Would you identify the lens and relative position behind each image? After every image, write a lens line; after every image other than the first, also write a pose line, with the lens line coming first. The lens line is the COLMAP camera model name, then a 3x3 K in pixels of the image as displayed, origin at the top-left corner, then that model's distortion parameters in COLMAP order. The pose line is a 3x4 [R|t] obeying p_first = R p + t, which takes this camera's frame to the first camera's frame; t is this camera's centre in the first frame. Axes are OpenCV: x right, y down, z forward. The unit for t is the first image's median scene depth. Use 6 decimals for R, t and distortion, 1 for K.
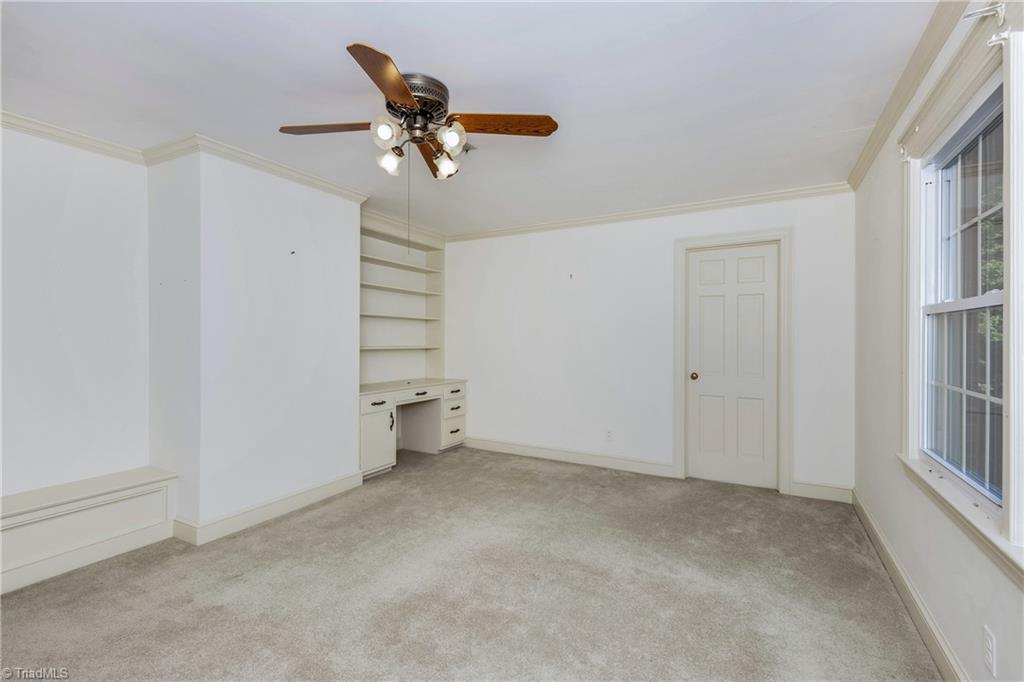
lens RADIAL K [[454.8, 0, 511.3], [0, 454.8, 341.3], [0, 0, 1]] dist [0.009770, 0.000129]
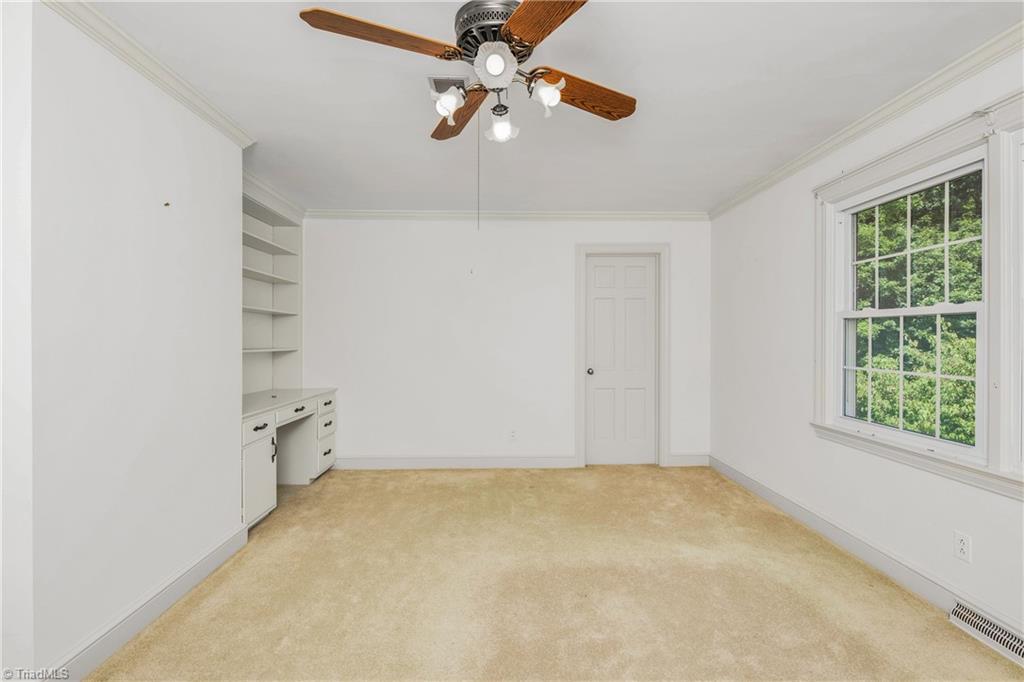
lens RADIAL K [[454.8, 0, 514.6], [0, 454.8, 343.2], [0, 0, 1]] dist [0.009770, 0.000129]
pose [[0.858374, -0.010461, 0.512918, -0.333464], [0.008092, 0.999944, 0.006851, -0.000397], [-0.512960, -0.001731, 0.858411, 0.171754]]
